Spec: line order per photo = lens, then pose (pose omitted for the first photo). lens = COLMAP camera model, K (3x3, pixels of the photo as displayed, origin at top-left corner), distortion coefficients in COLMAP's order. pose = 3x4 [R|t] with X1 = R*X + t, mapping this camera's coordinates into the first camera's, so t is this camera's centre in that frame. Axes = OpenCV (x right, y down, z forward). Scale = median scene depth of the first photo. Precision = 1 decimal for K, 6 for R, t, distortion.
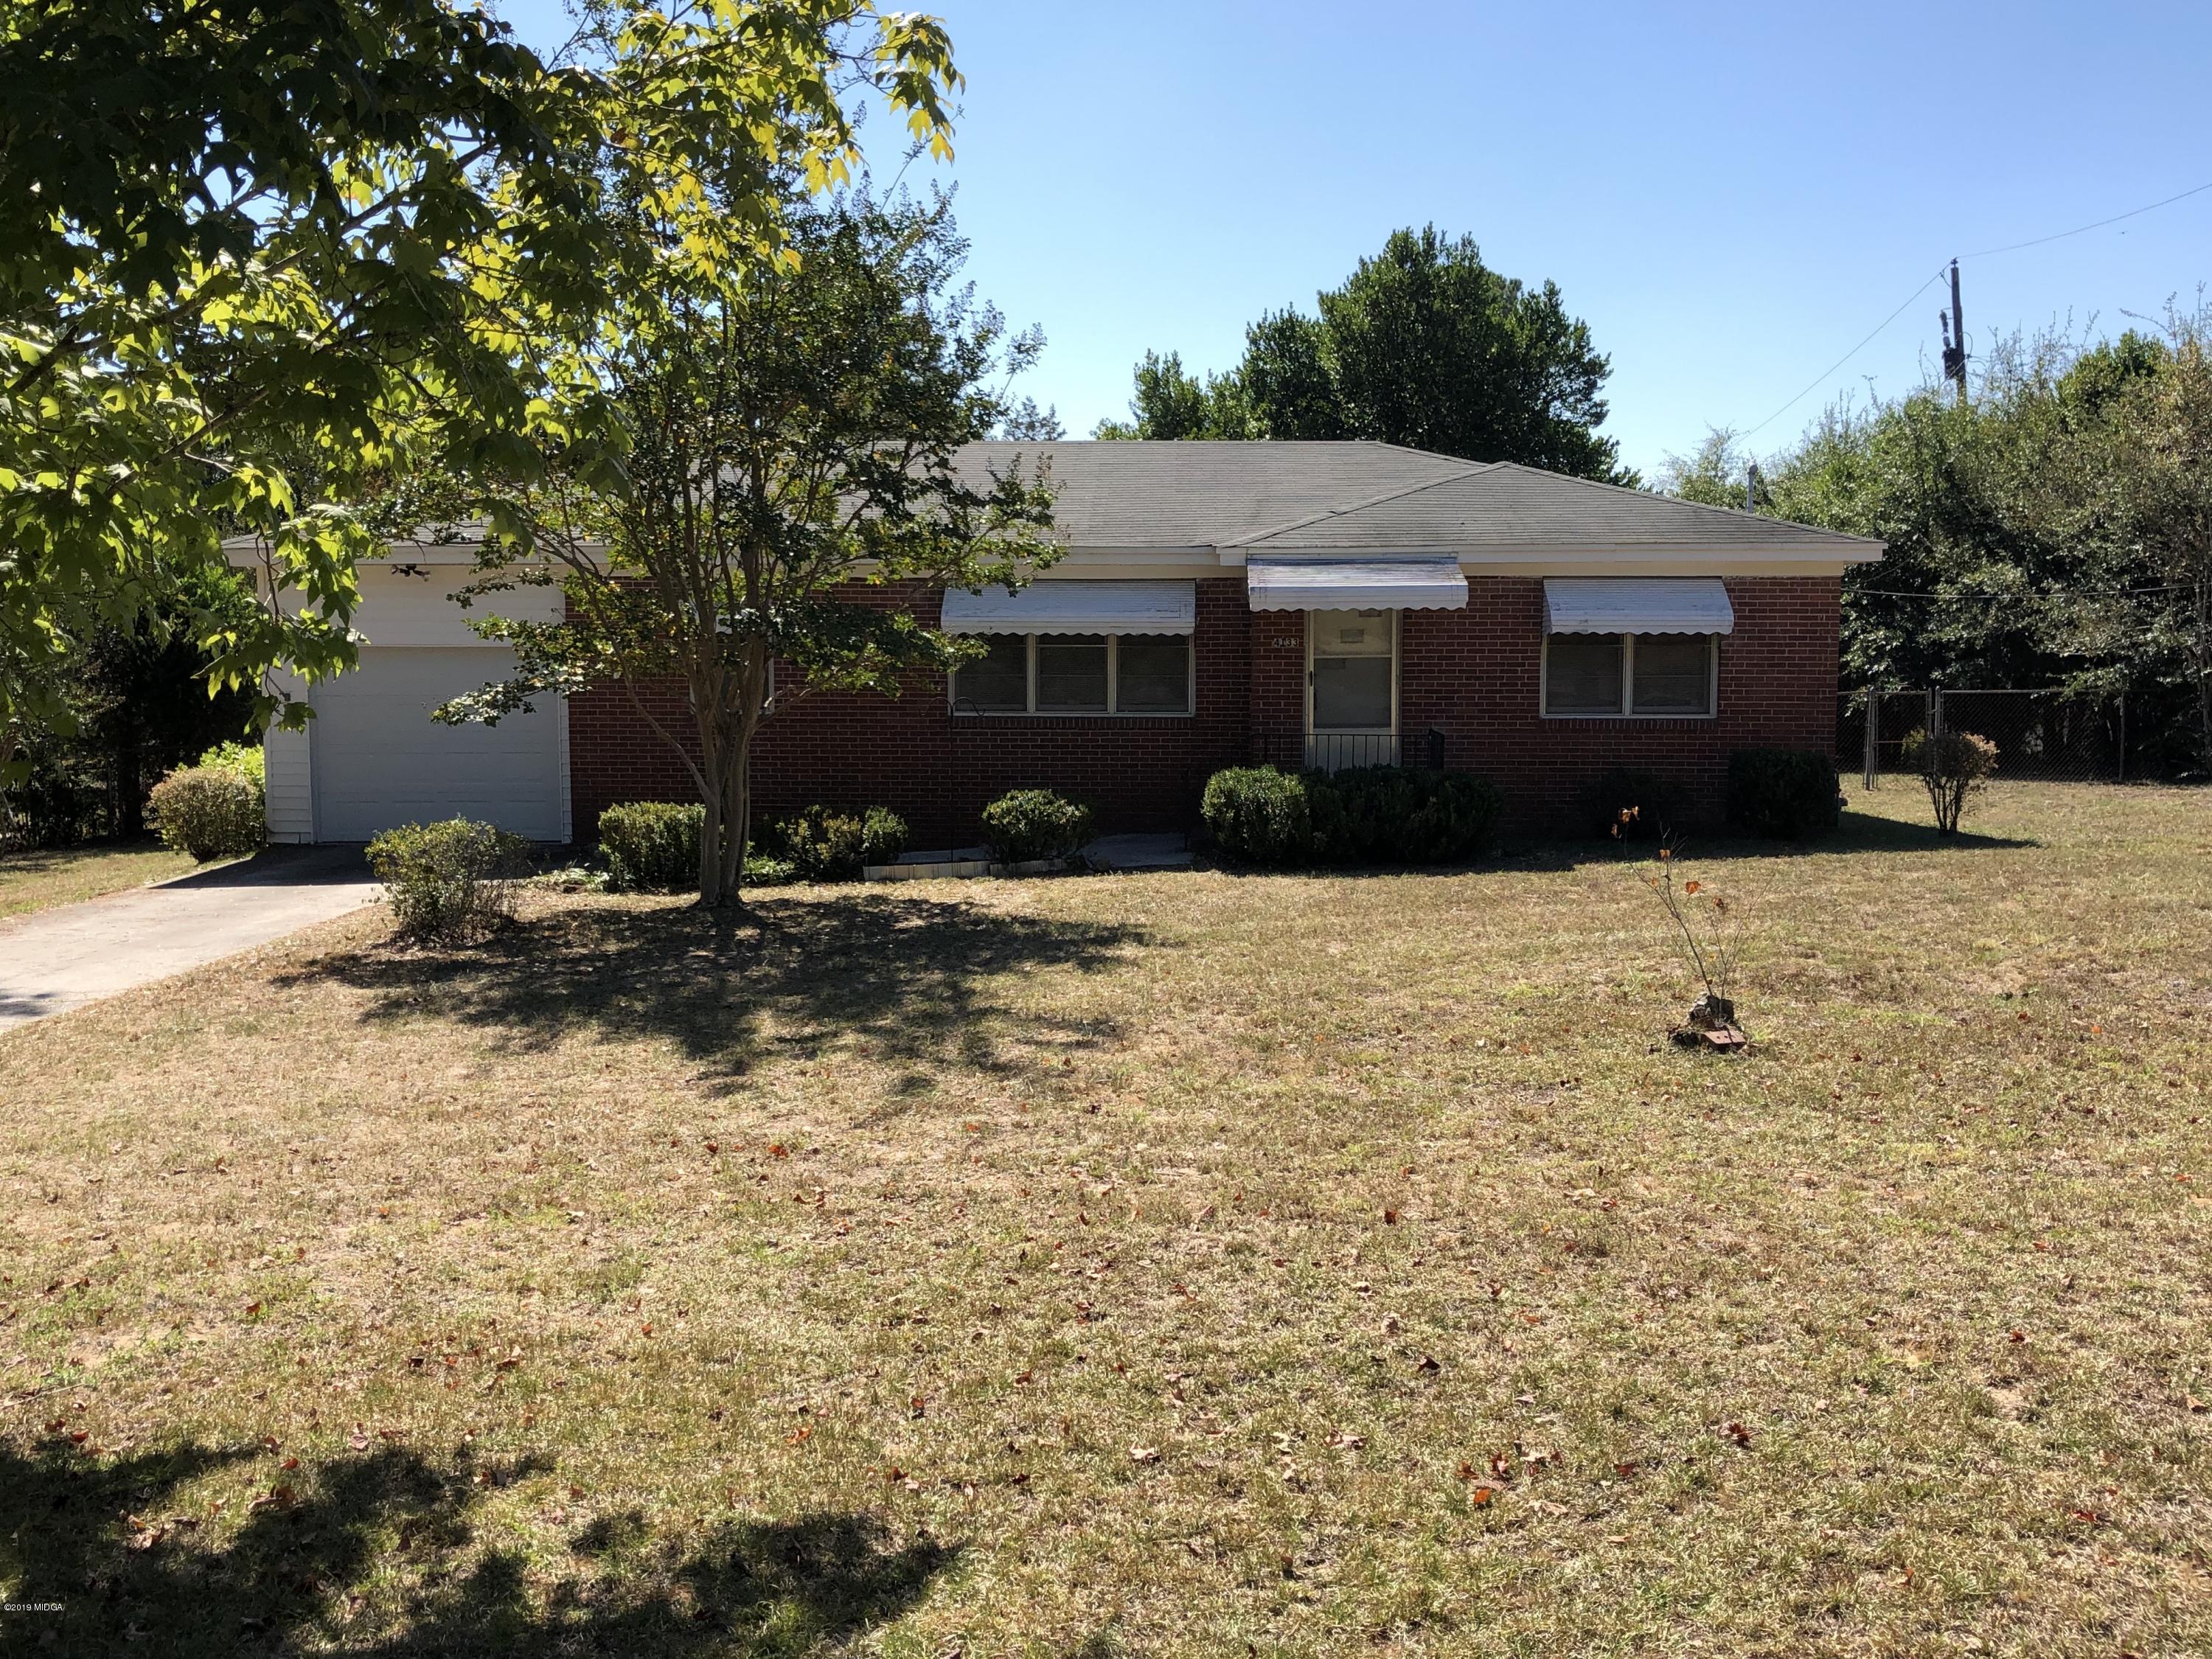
lens RADIAL K [[2116.5, 0, 1117.0], [0, 2116.5, 822.9], [0, 0, 1]] dist [0.049996, 0.000000]
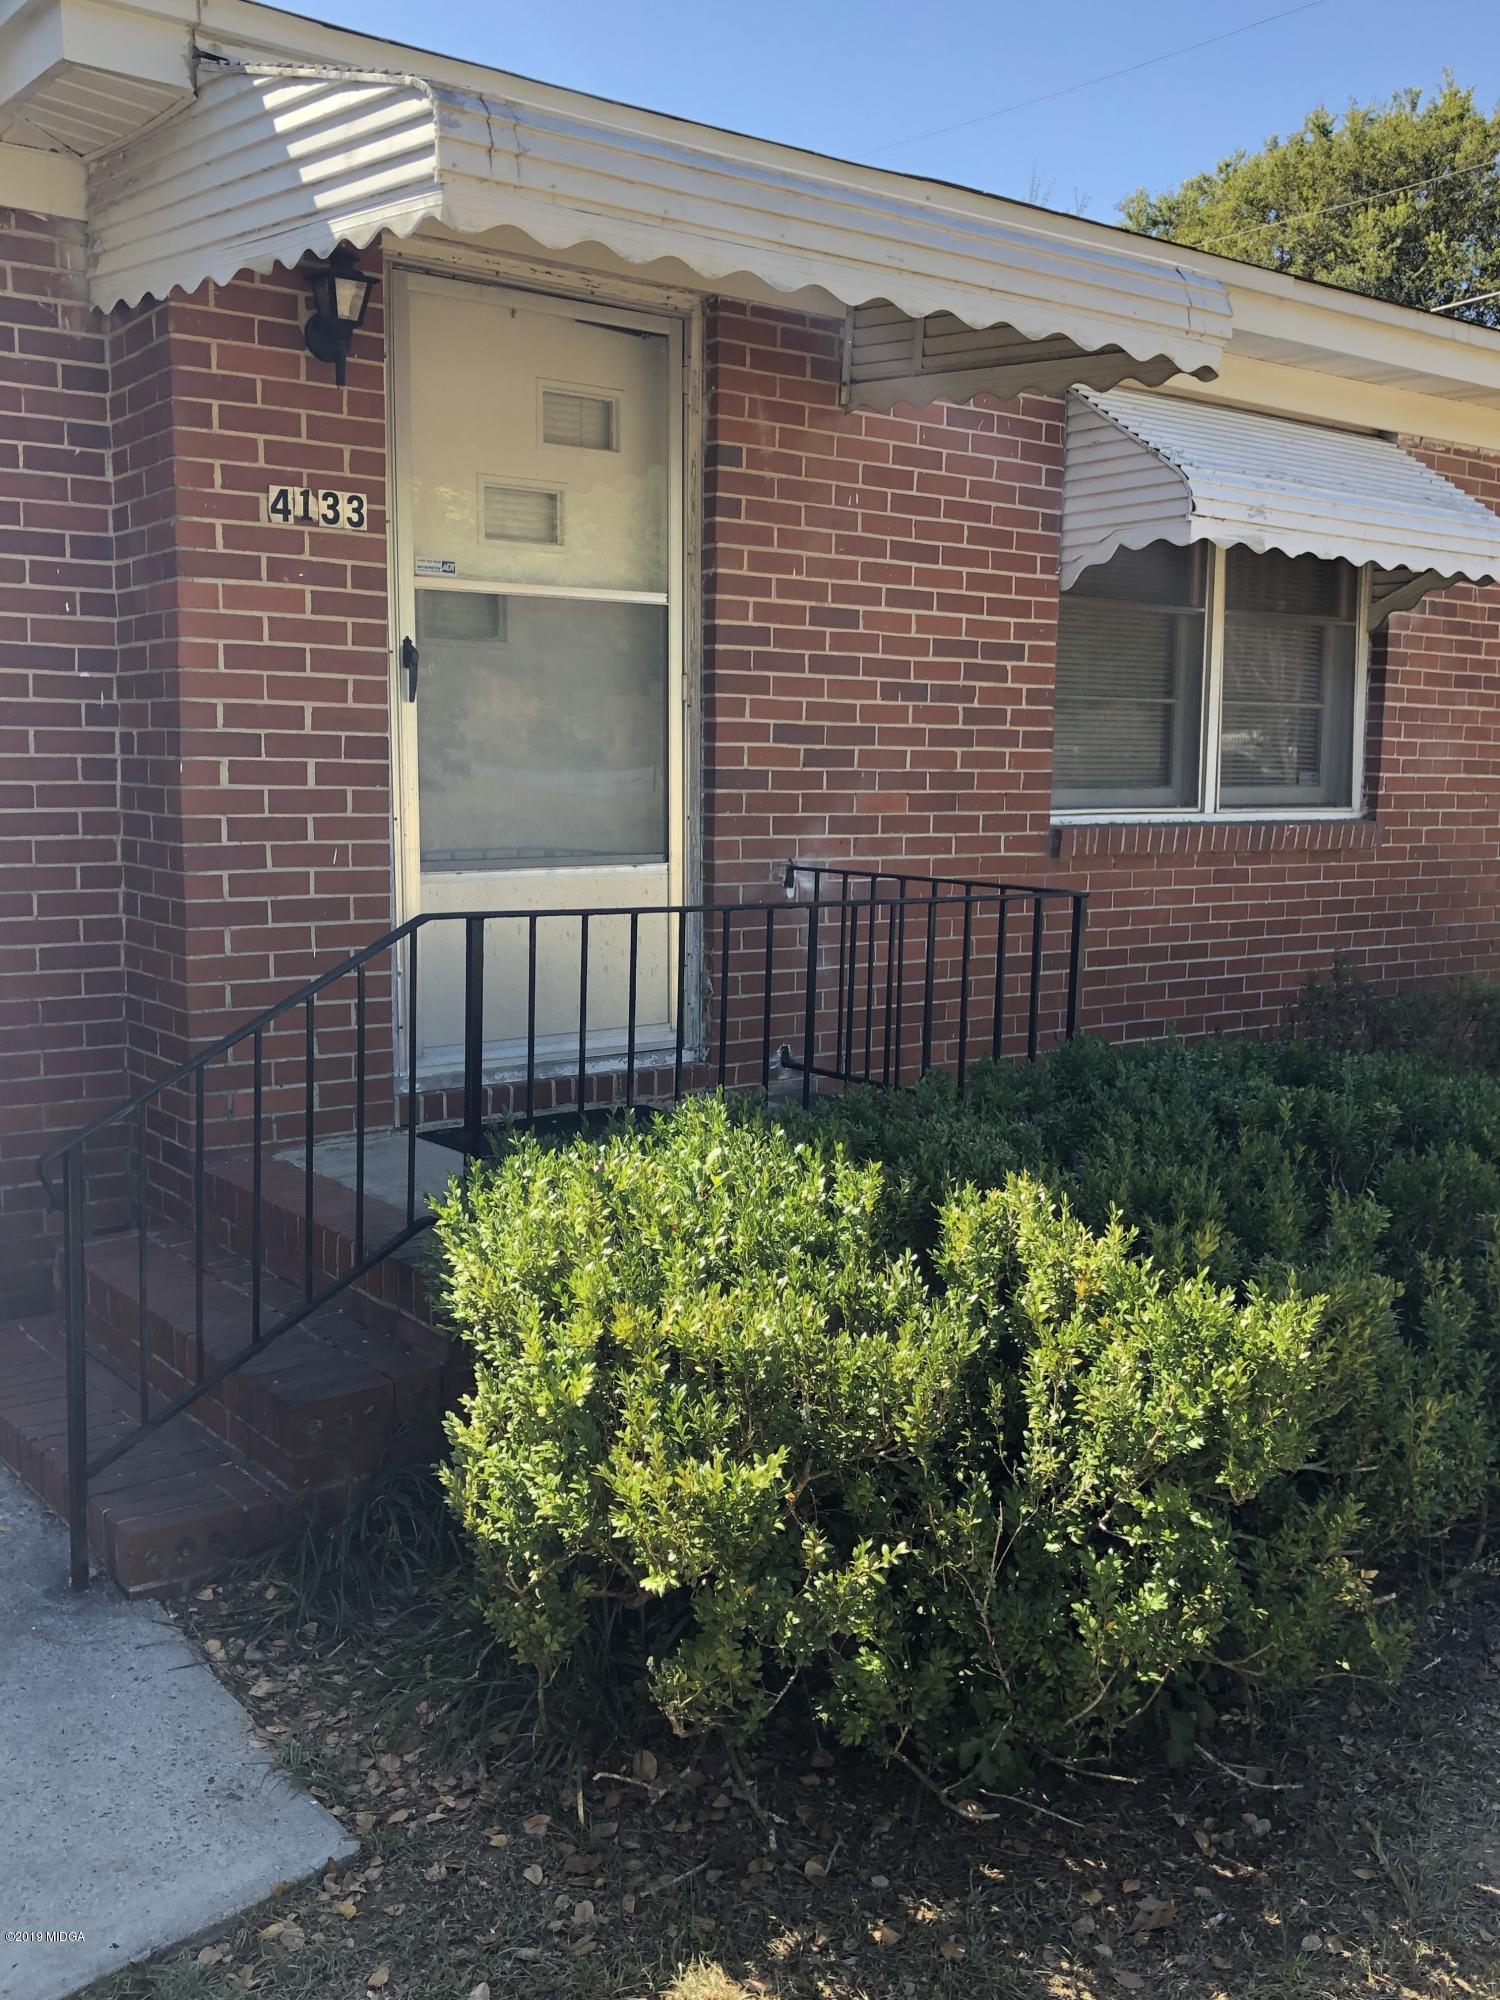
lens RADIAL K [[1913.7, 0, 756.7], [0, 1913.7, 1001.2], [0, 0, 1]] dist [0.049996, 0.000000]
pose [[0.771067, -0.068663, 0.633041, -0.022807], [0.040524, 0.997445, 0.058829, -0.047331], [-0.635463, -0.019708, 0.771880, 0.914801]]
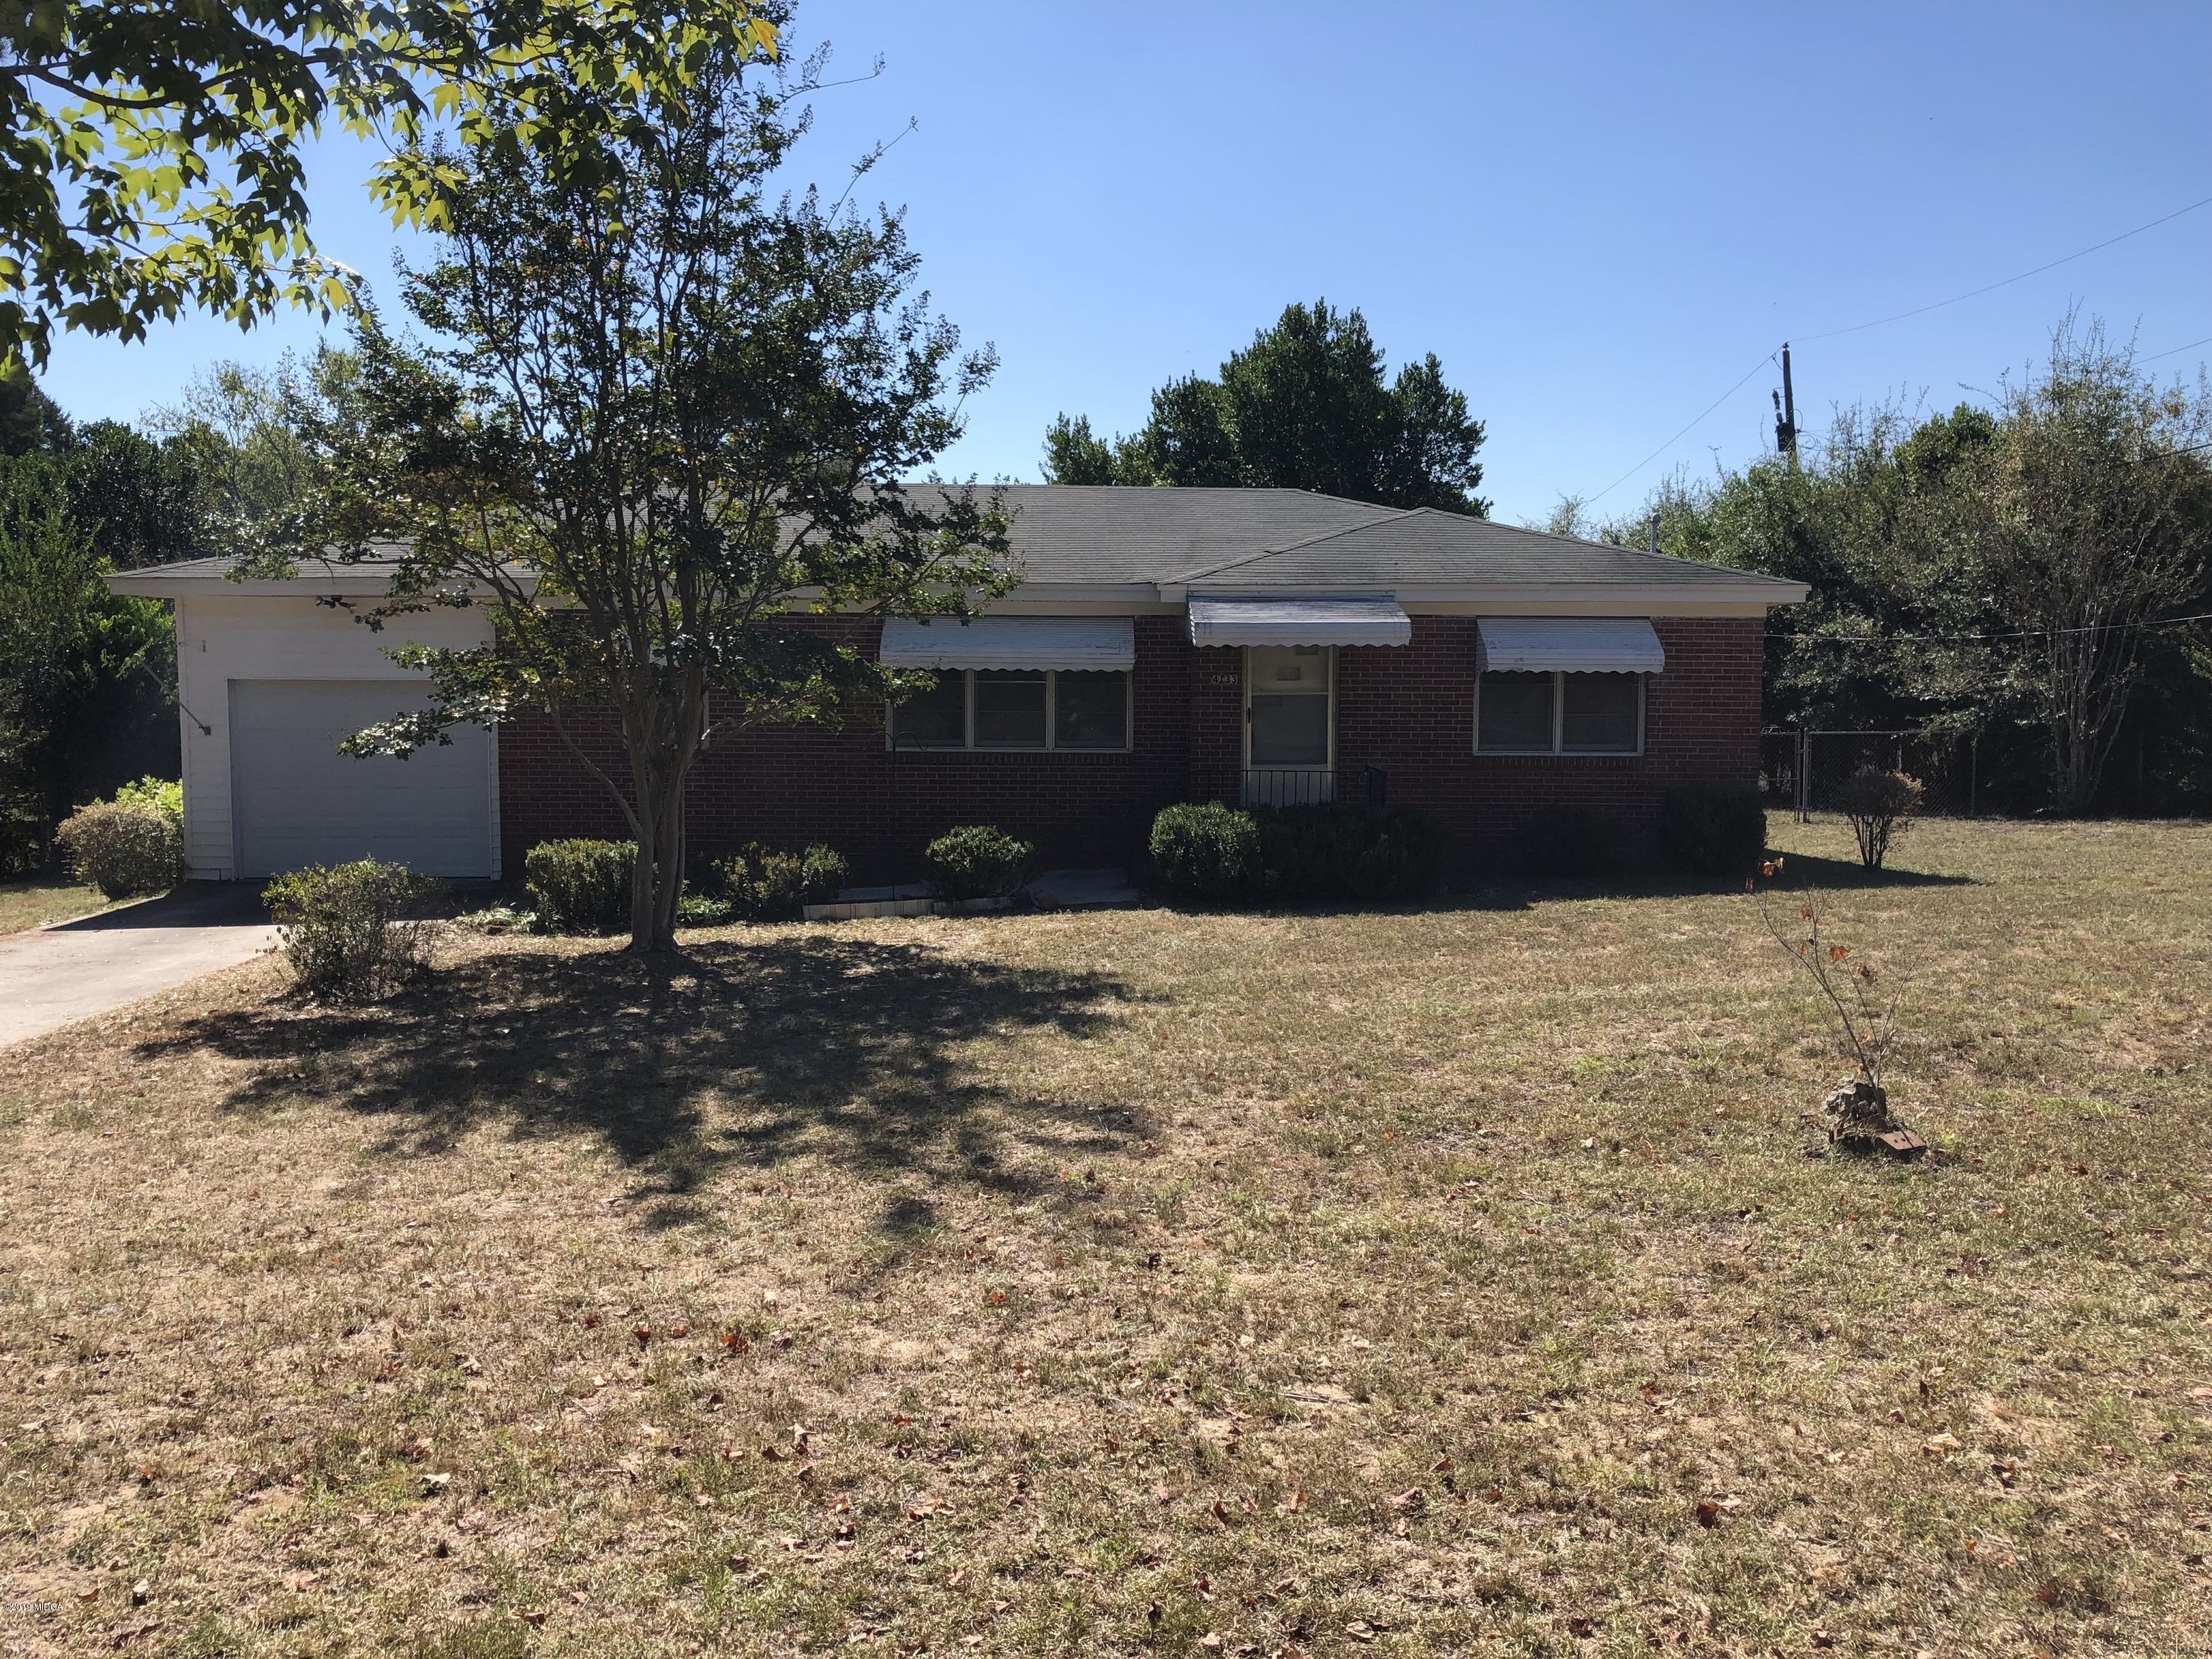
lens RADIAL K [[1838.3, 0, 1105.5], [0, 1838.3, 817.9], [0, 0, 1]] dist [0.056818, -0.074282]
pose [[0.998463, 0.000596, 0.055414, -0.028321], [0.000325, 0.999862, -0.016610, -0.005423], [-0.055416, 0.016603, 0.998325, 0.148919]]
